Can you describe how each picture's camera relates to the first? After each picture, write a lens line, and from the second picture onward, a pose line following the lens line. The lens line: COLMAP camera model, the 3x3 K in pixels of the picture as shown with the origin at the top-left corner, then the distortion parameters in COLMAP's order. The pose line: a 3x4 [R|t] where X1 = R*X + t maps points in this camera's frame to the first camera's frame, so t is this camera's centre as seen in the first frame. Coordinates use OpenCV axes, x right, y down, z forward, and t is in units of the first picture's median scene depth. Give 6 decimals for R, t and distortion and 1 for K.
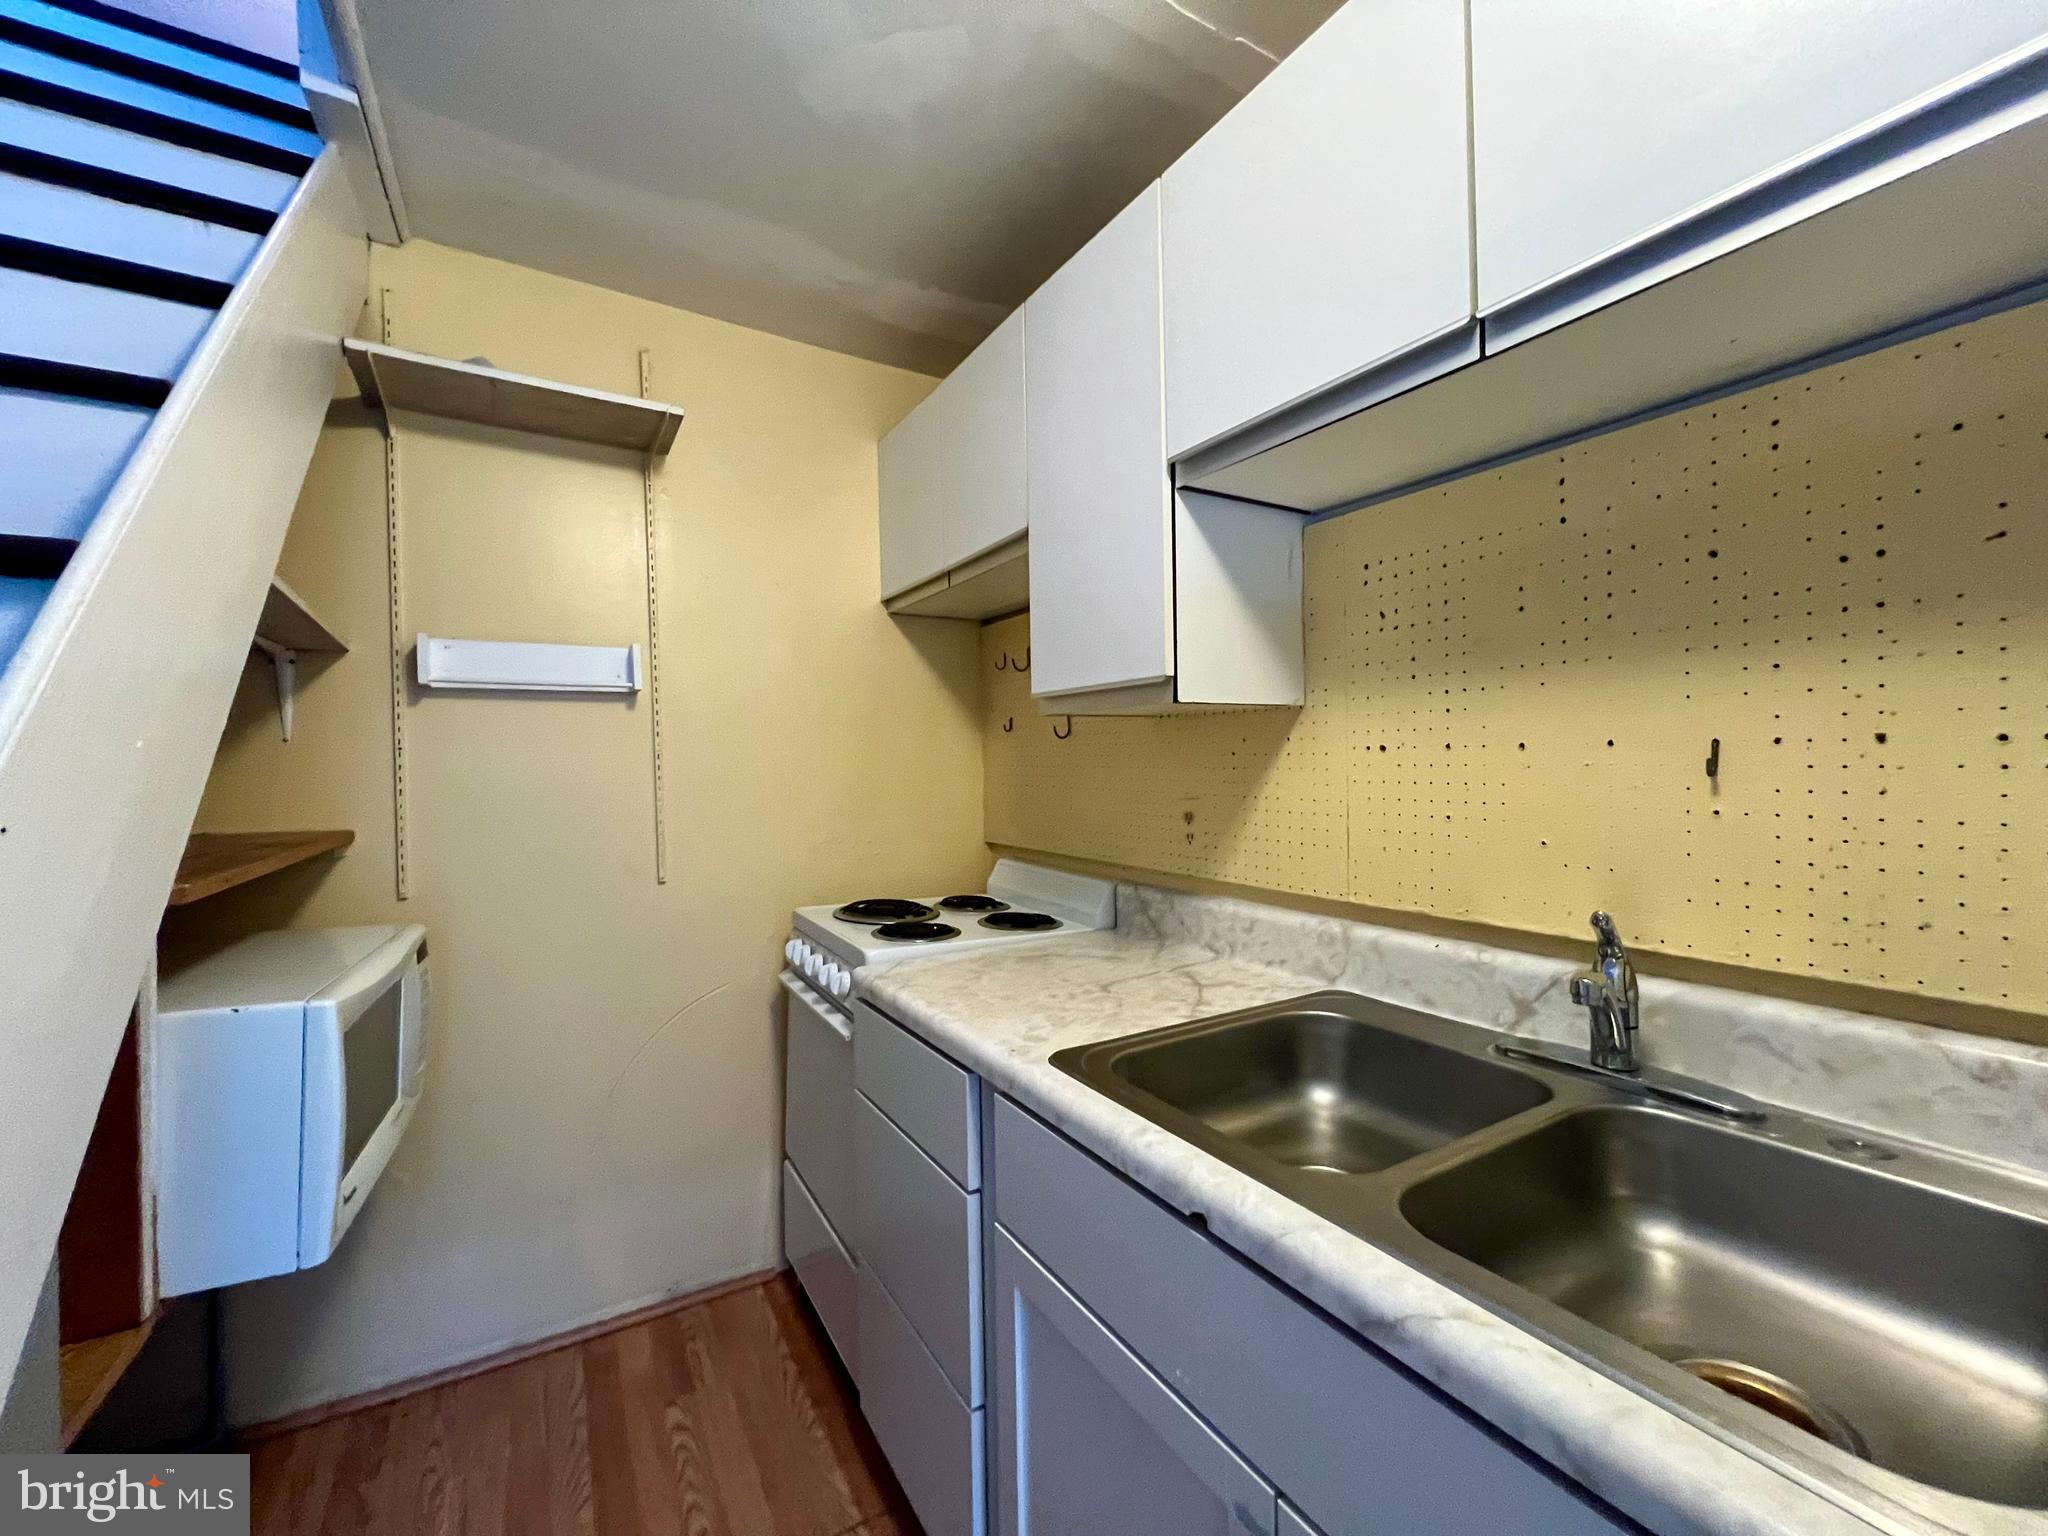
lens RADIAL K [[821.5, 0, 1018.6], [0, 821.5, 770.5], [0, 0, 1]] dist [-0.000596, 0.000322]
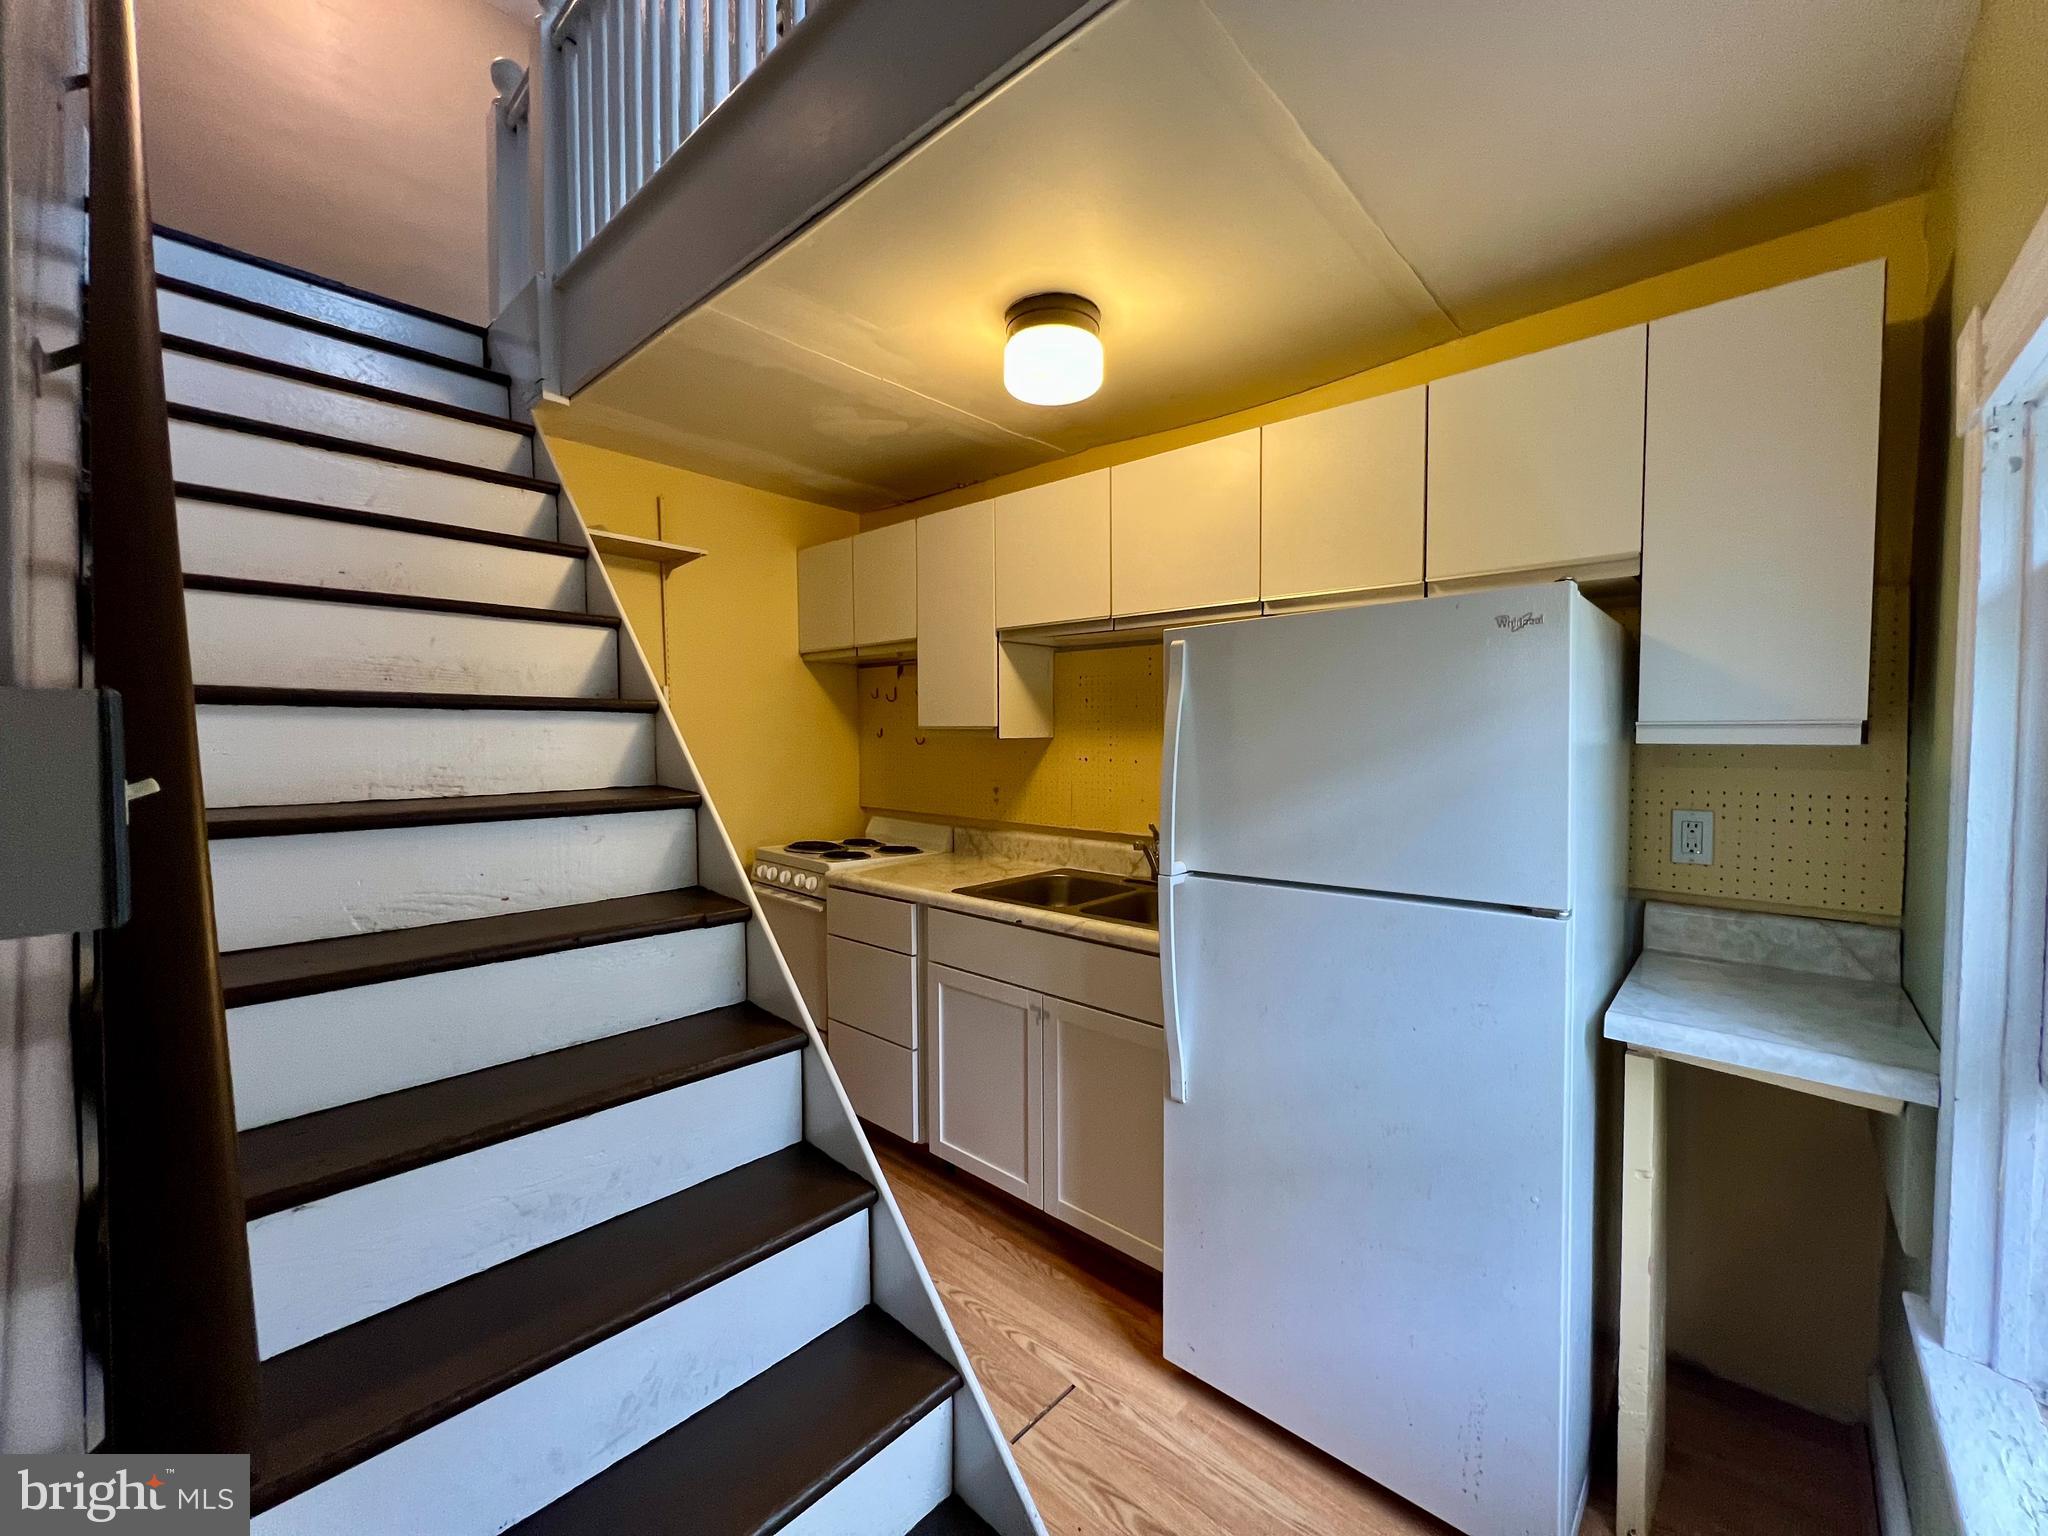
lens RADIAL K [[820.1, 0, 1023.9], [0, 820.1, 767.9], [0, 0, 1]] dist [0.001275, 0.000498]
pose [[0.954563, -0.000572, 0.298008, -0.324577], [-0.009941, 0.999381, 0.033761, -0.065334], [-0.297842, -0.035189, 0.953966, -0.912127]]
